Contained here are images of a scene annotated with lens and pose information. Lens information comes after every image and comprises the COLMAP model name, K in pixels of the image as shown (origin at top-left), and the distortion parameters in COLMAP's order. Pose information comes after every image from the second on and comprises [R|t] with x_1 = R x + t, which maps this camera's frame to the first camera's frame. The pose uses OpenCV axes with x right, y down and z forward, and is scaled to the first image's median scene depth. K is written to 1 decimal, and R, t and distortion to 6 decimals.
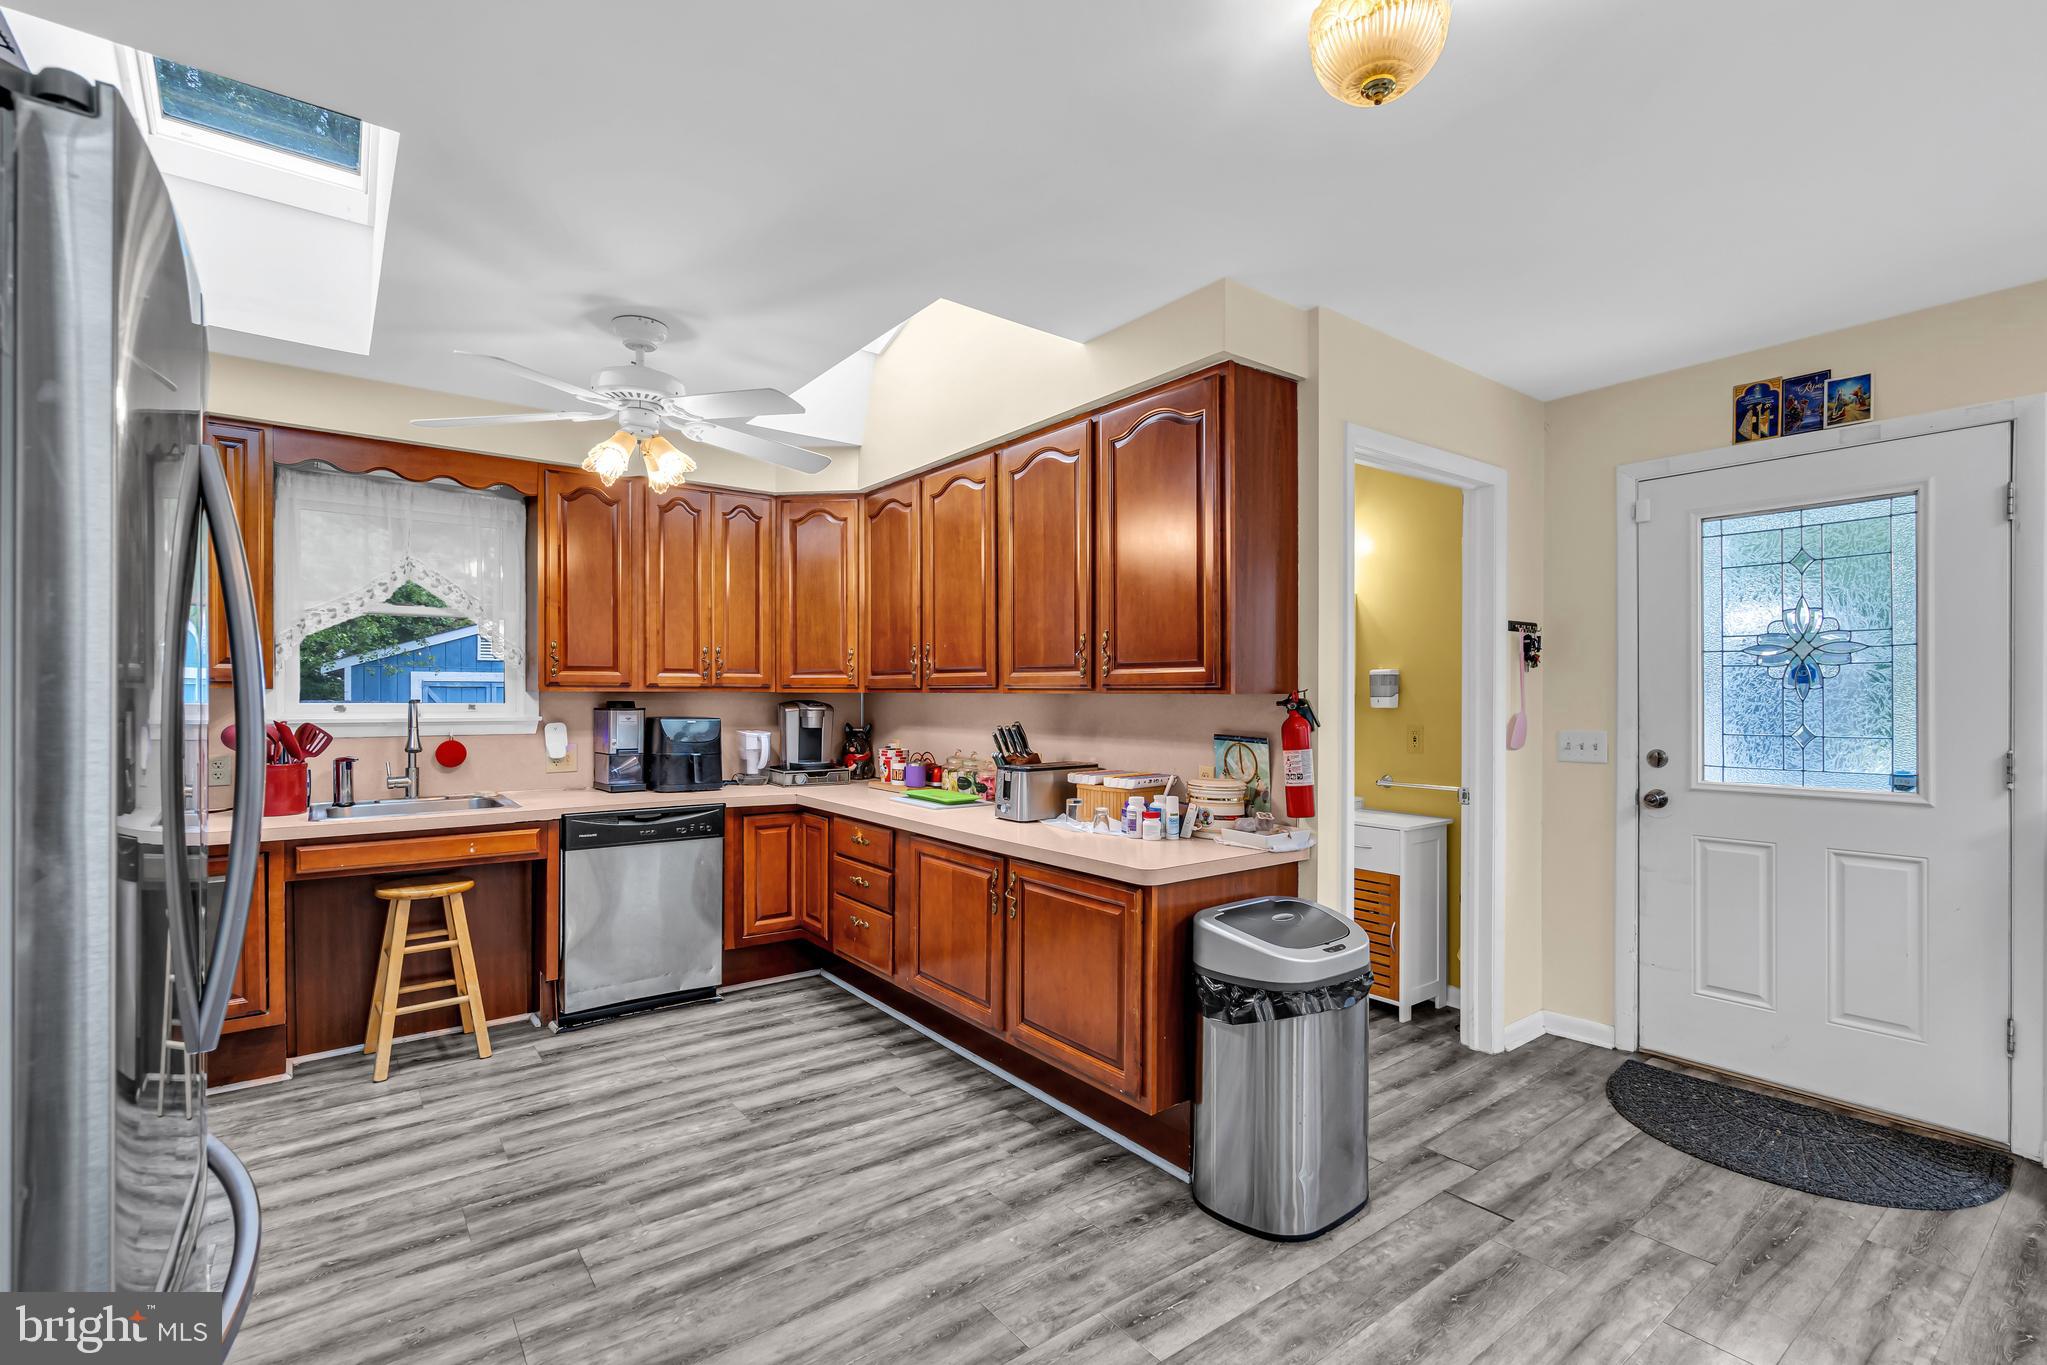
lens RADIAL K [[921.0, 0, 1024.9], [0, 921.0, 696.4], [0, 0, 1]] dist [-0.001486, 0.000611]
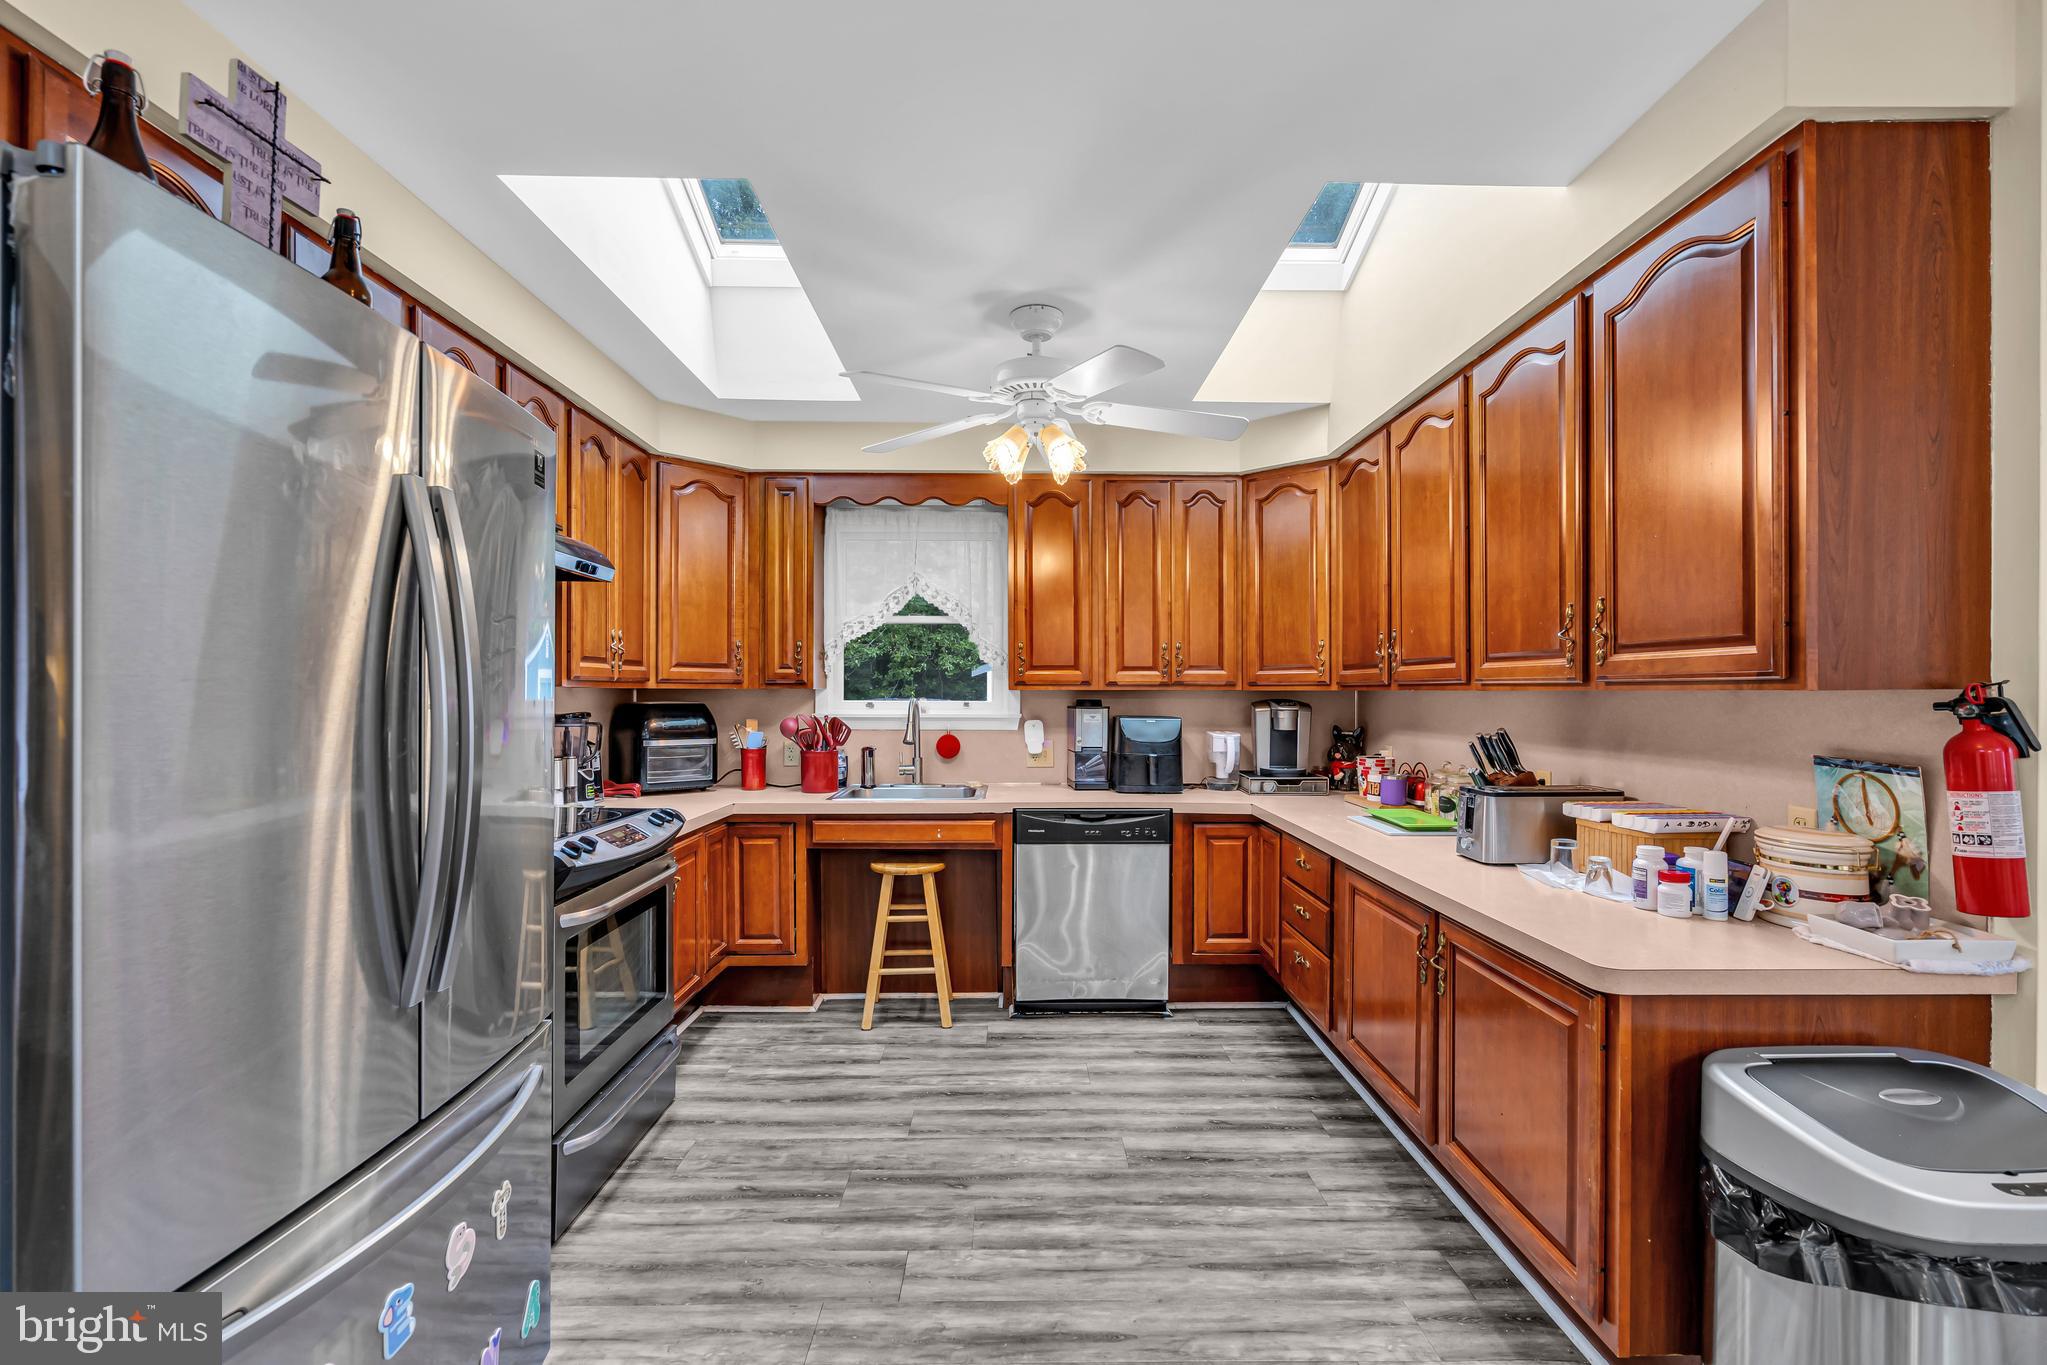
lens RADIAL K [[921.0, 0, 1022.7], [0, 921.0, 695.9], [0, 0, 1]] dist [-0.001486, 0.000611]
pose [[0.803785, -0.000071, -0.594920, 0.152494], [0.000632, 1.000000, 0.000734, 0.000461], [0.594920, -0.000966, 0.803784, 0.206562]]
